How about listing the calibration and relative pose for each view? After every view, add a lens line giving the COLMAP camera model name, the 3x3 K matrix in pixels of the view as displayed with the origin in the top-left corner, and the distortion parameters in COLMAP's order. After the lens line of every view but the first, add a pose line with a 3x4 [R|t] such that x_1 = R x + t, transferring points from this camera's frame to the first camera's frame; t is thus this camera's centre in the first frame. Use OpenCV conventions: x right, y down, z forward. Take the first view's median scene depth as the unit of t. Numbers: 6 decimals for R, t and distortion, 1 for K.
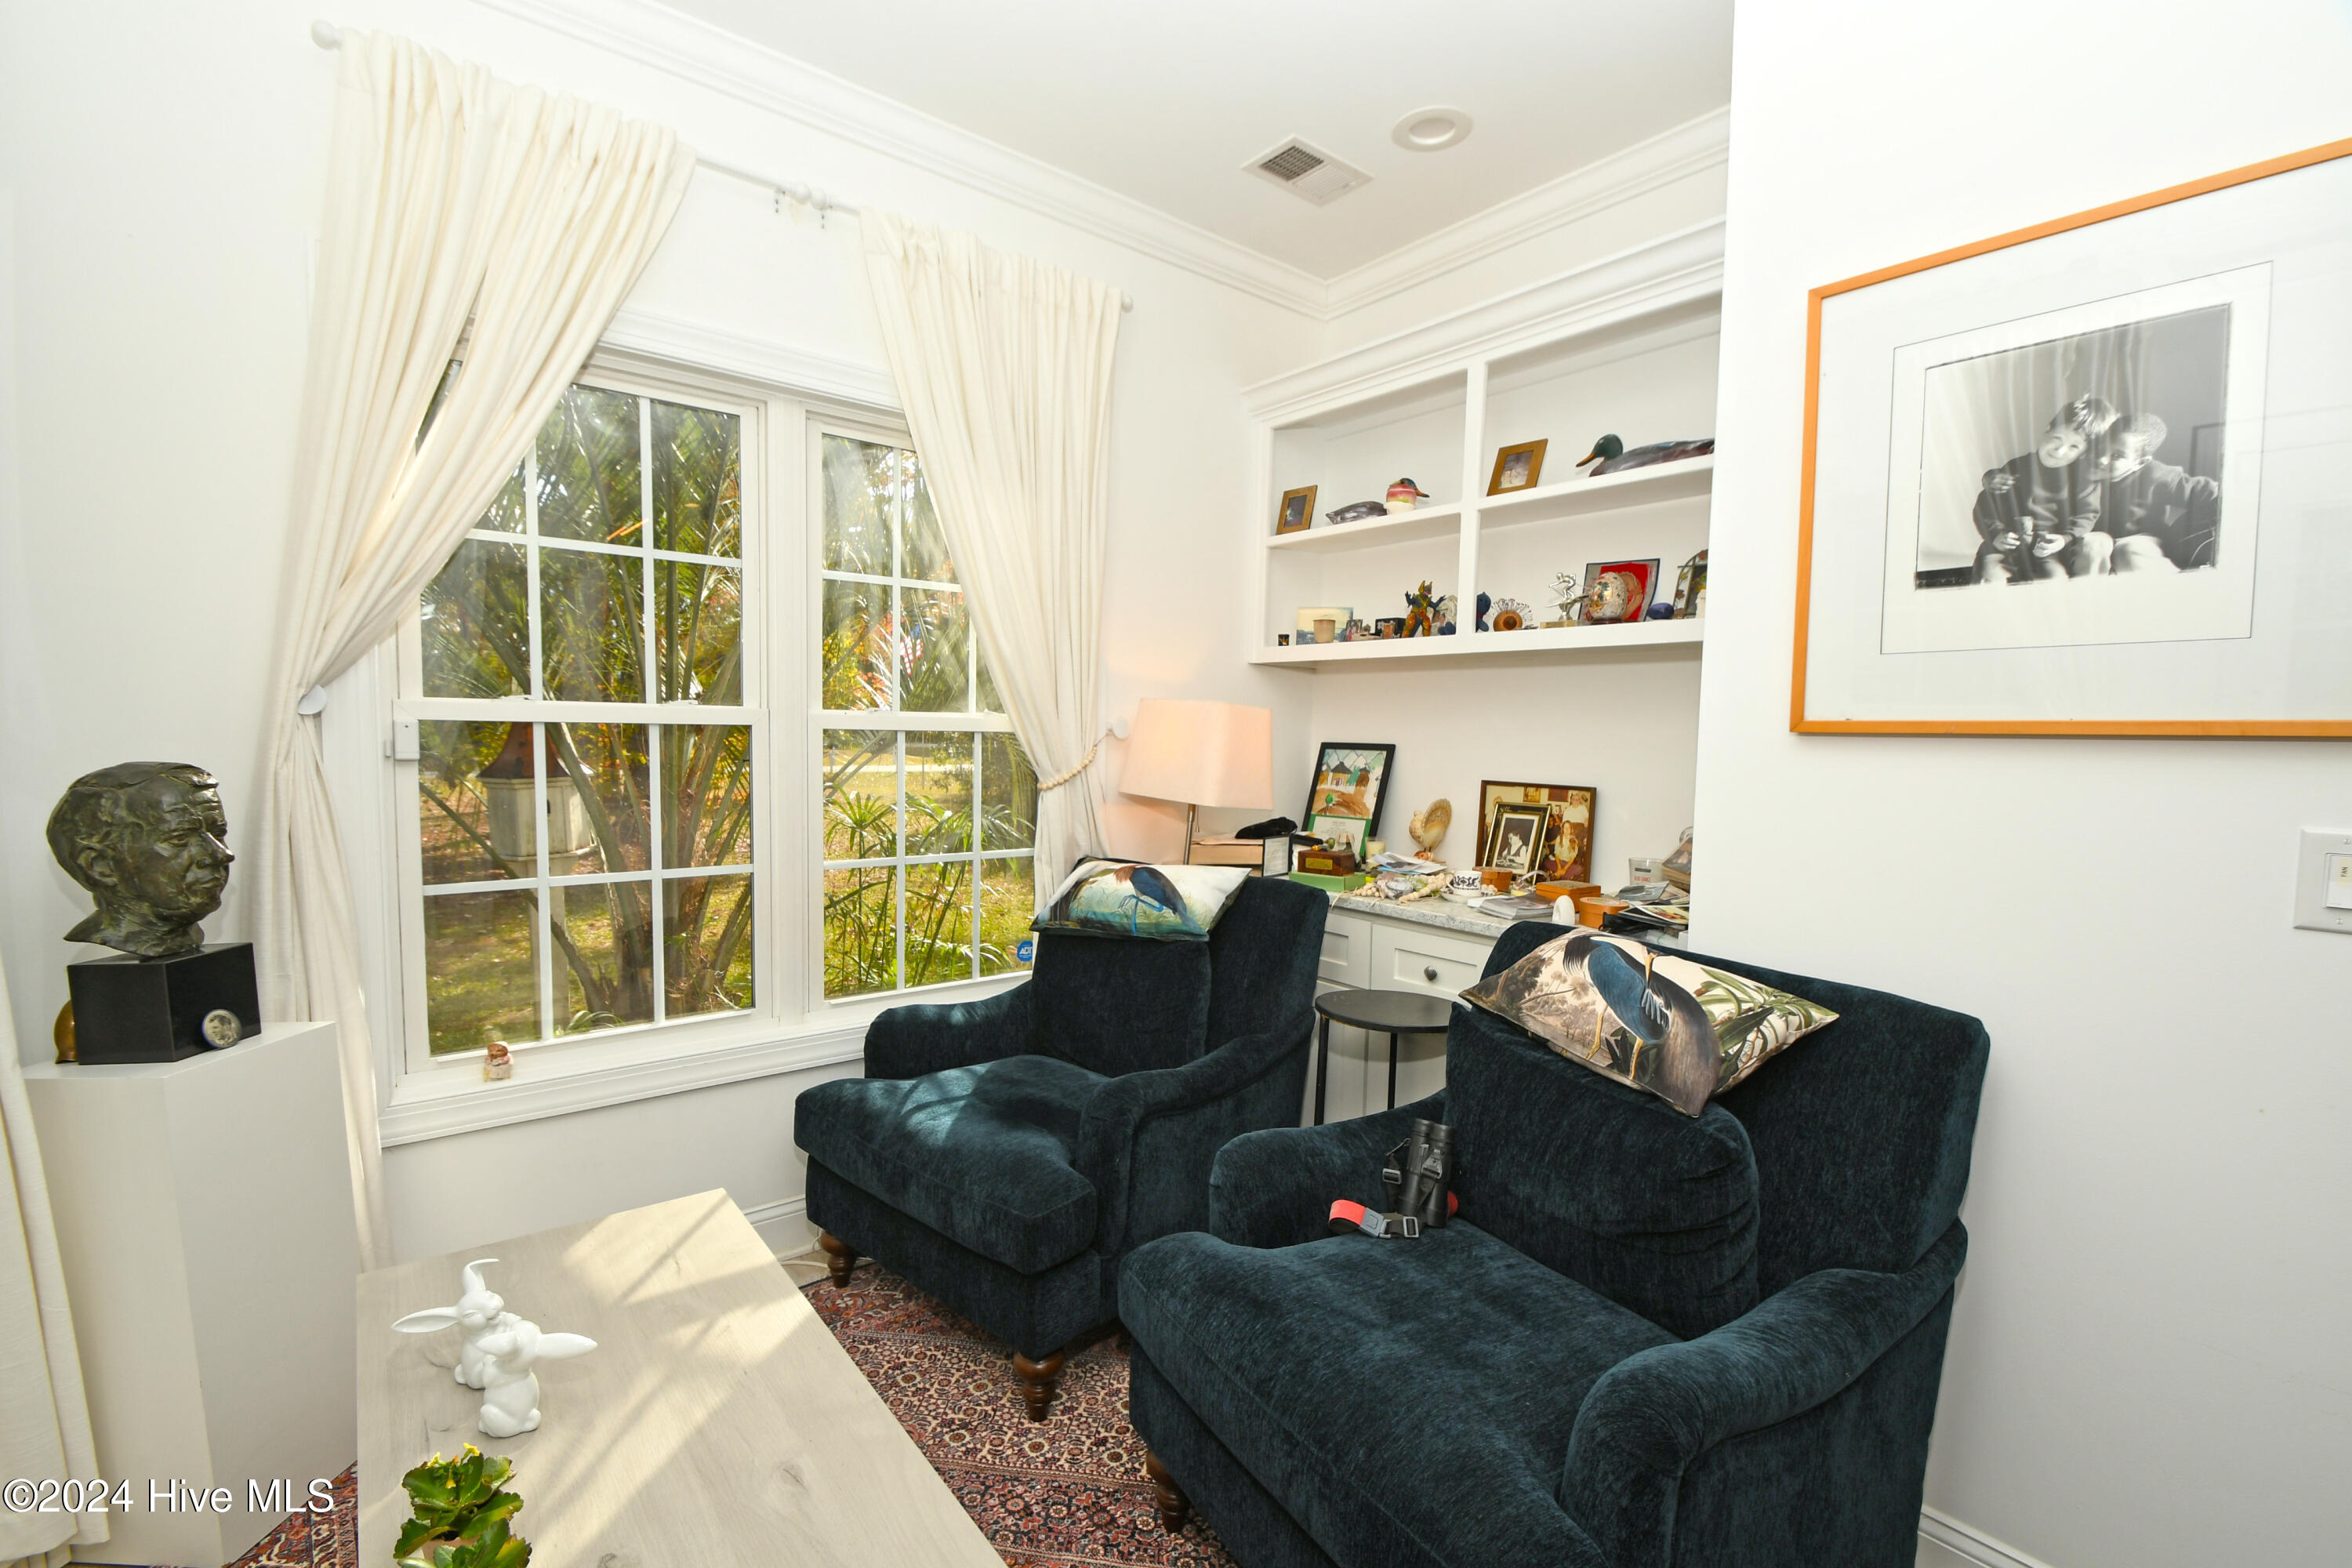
lens RADIAL K [[1043.9, 0, 1171.6], [0, 1043.9, 803.6], [0, 0, 1]] dist [-0.001347, -0.000175]
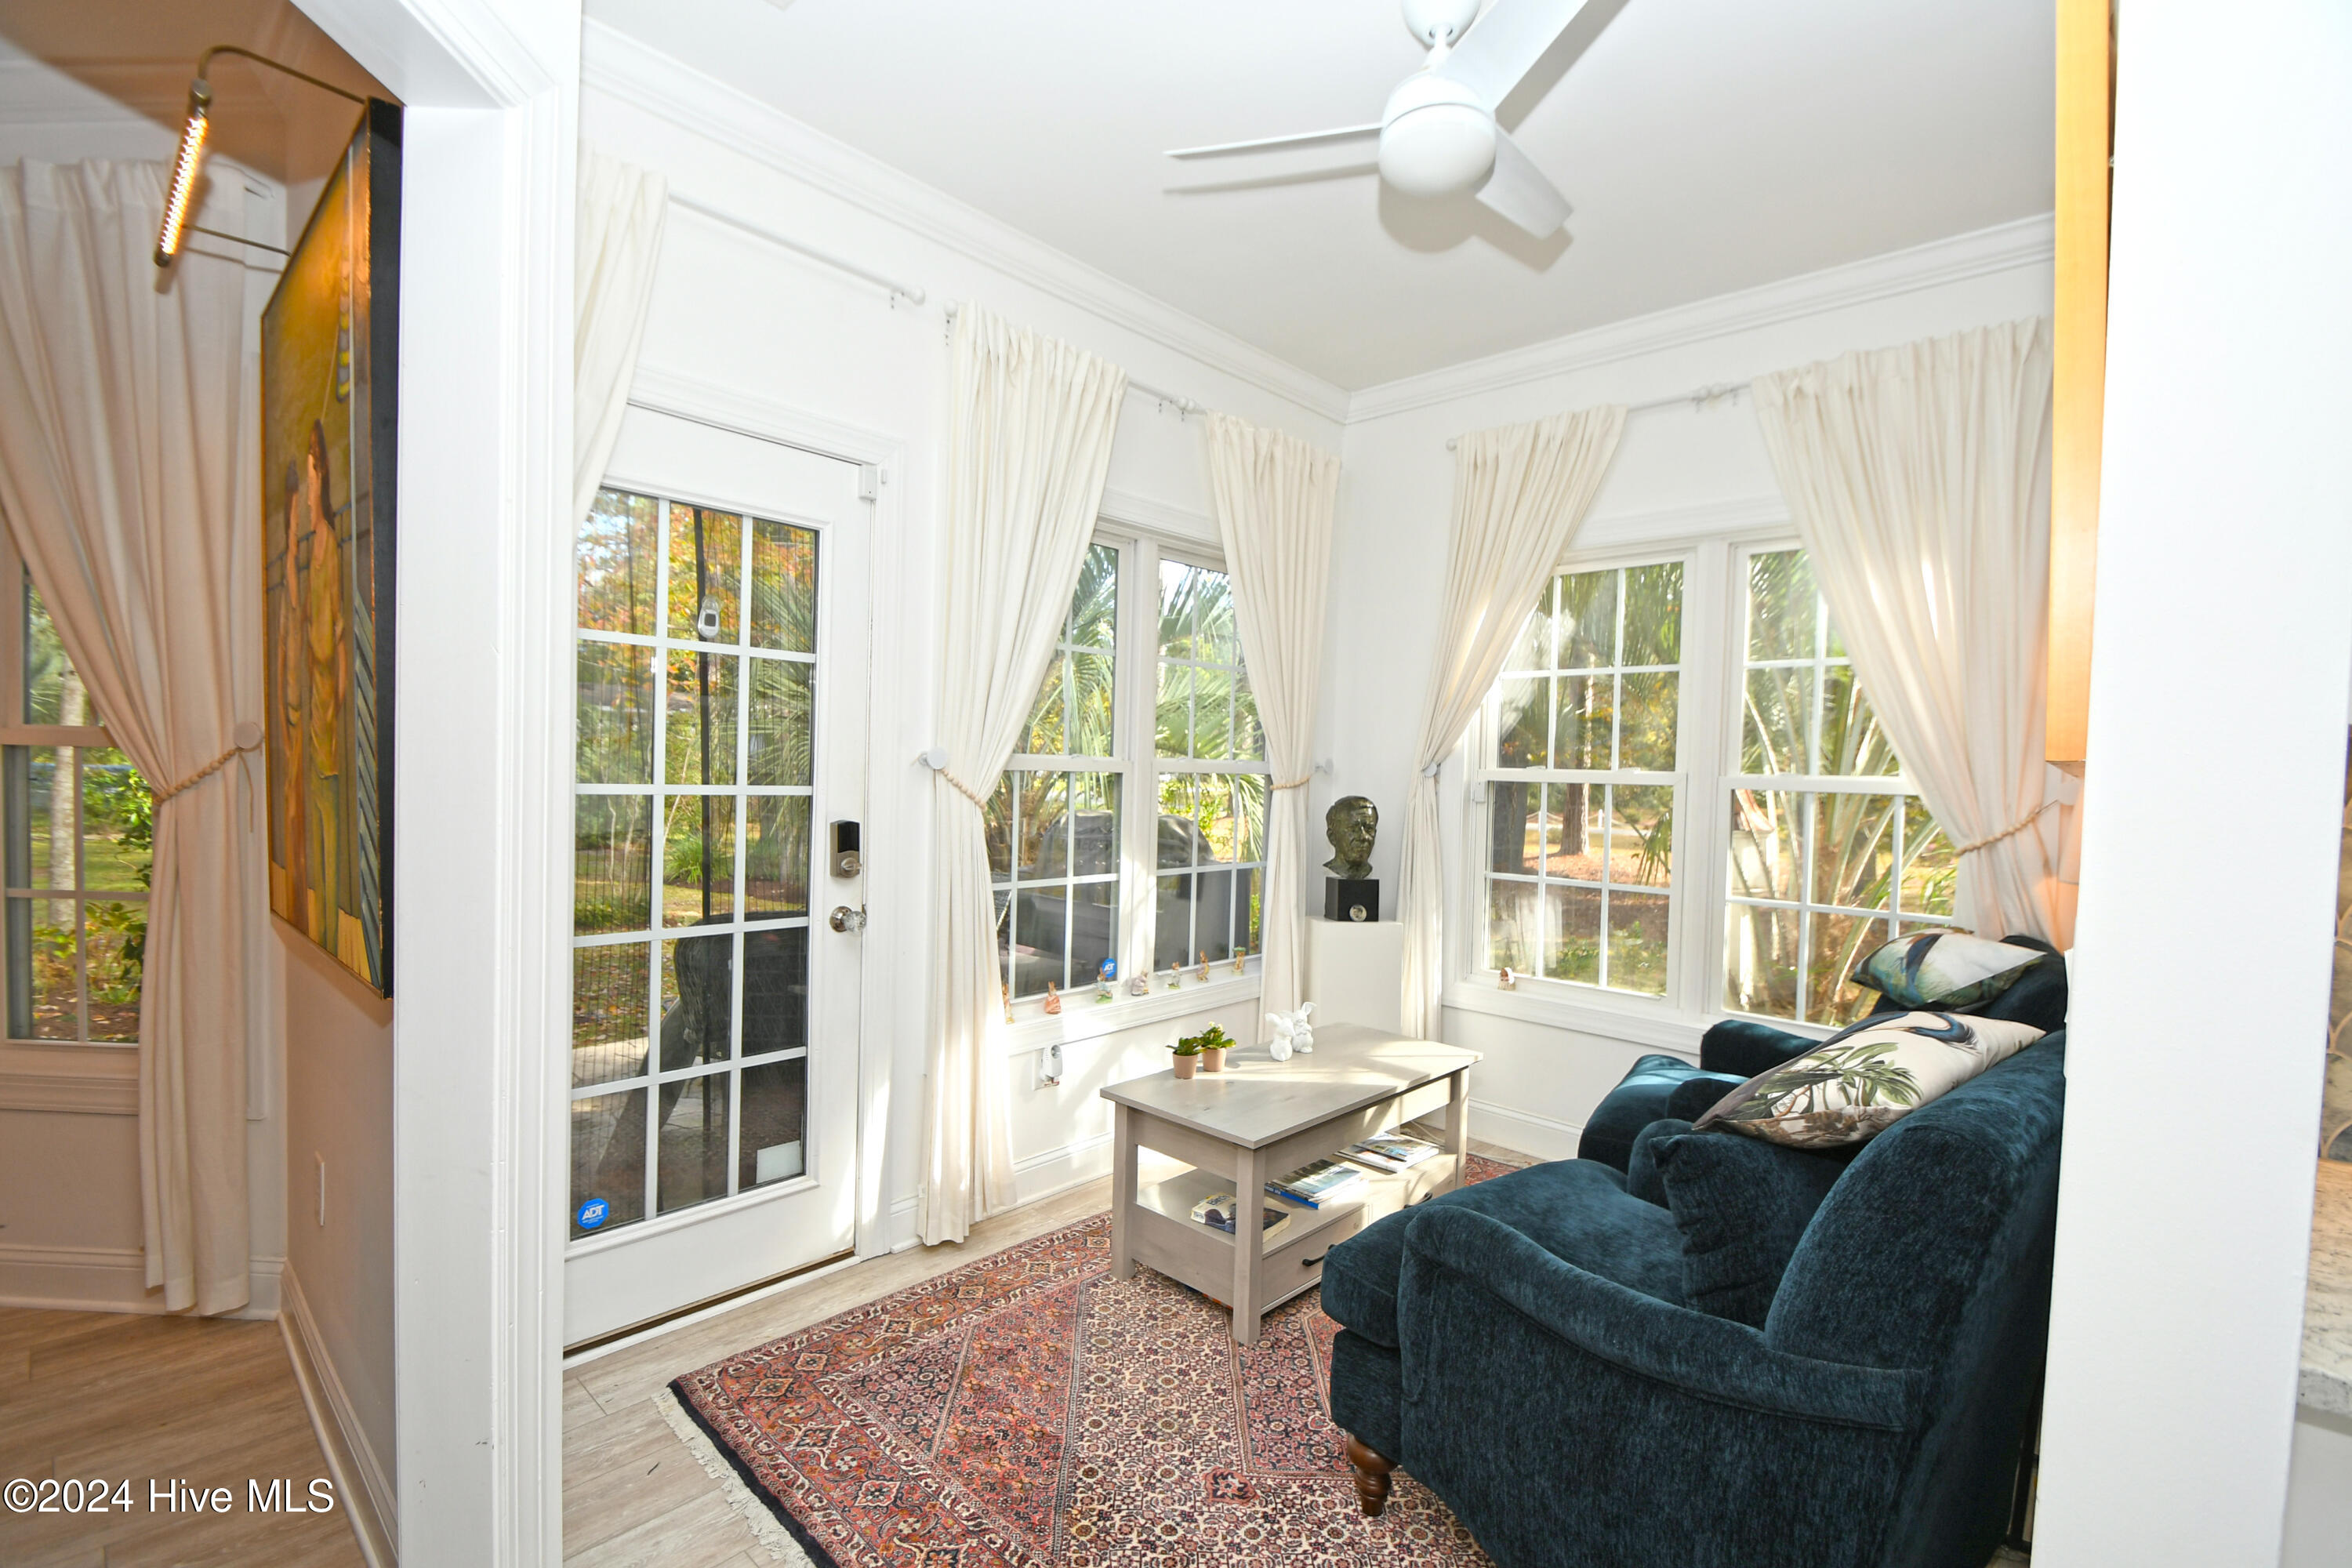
lens RADIAL K [[1043.9, 0, 1171.6], [0, 1043.9, 803.6], [0, 0, 1]] dist [-0.001347, -0.000175]
pose [[0.167454, 0.022136, -0.985631, 1.290298], [-0.086521, 0.996220, 0.007674, -0.008291], [0.982076, 0.083993, 0.168736, 0.193885]]
